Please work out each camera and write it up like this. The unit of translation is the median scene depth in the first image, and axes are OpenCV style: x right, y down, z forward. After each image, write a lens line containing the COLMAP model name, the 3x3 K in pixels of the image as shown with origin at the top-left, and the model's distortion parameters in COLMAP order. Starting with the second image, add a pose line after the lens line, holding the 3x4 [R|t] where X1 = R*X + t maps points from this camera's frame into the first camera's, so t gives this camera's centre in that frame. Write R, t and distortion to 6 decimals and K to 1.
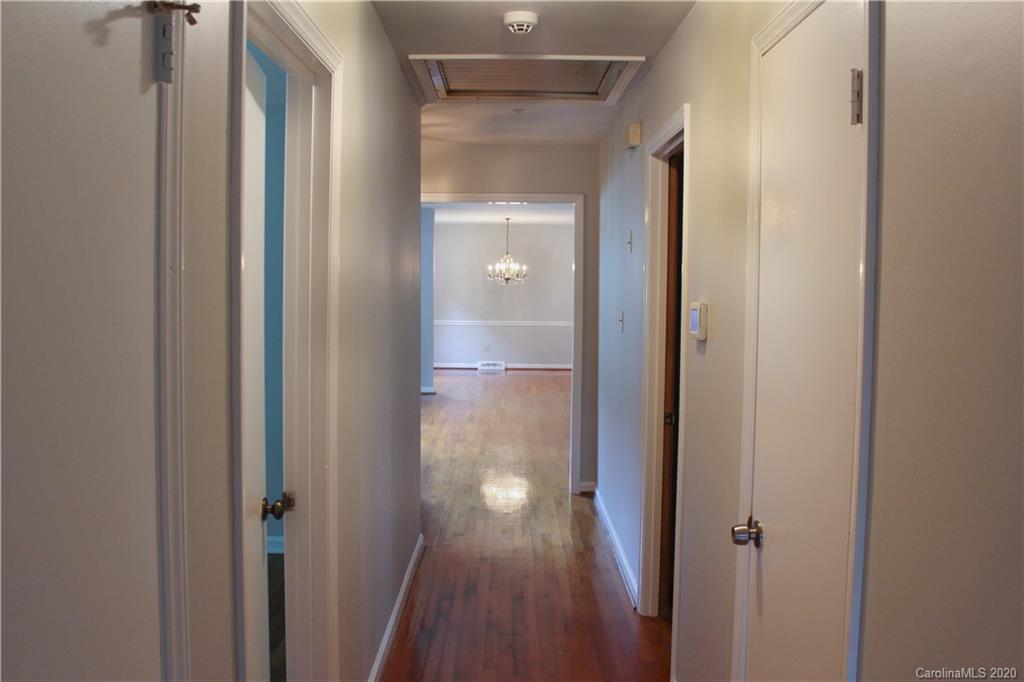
lens RADIAL K [[862.5, 0, 512.0], [0, 862.5, 341.0], [0, 0, 1]] dist [-0.096013, 0.009001]
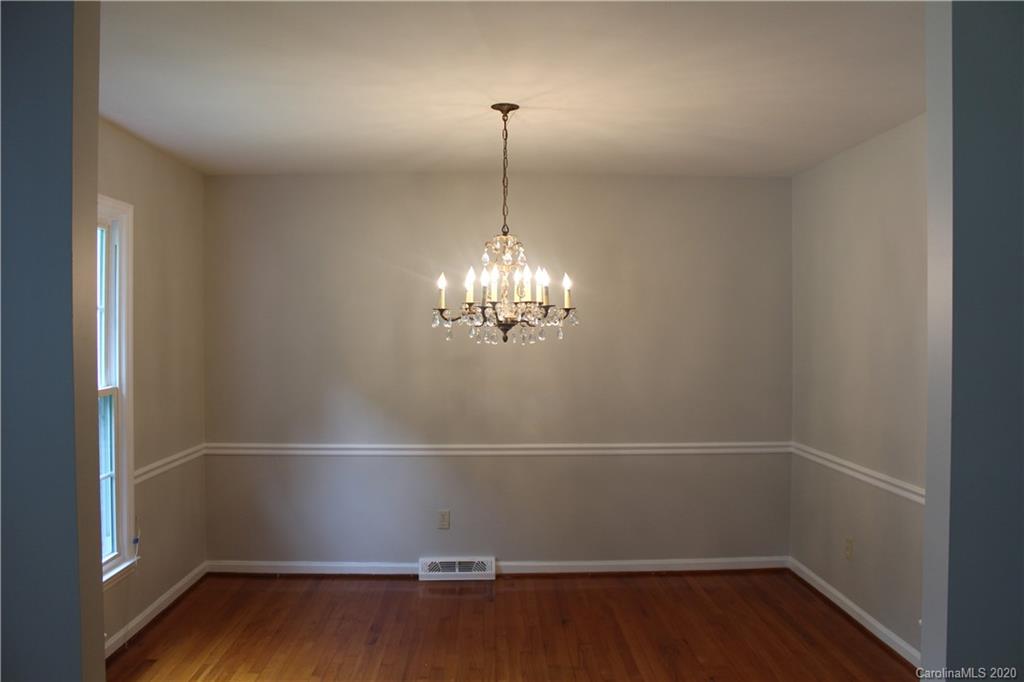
lens RADIAL K [[862.5, 0, 512.0], [0, 862.5, 341.0], [0, 0, 1]] dist [-0.096013, 0.009001]
pose [[0.999625, -0.010185, 0.025422, -0.009554], [0.011236, 0.999074, -0.041543, -0.049618], [-0.024976, 0.041813, 0.998813, 0.653288]]
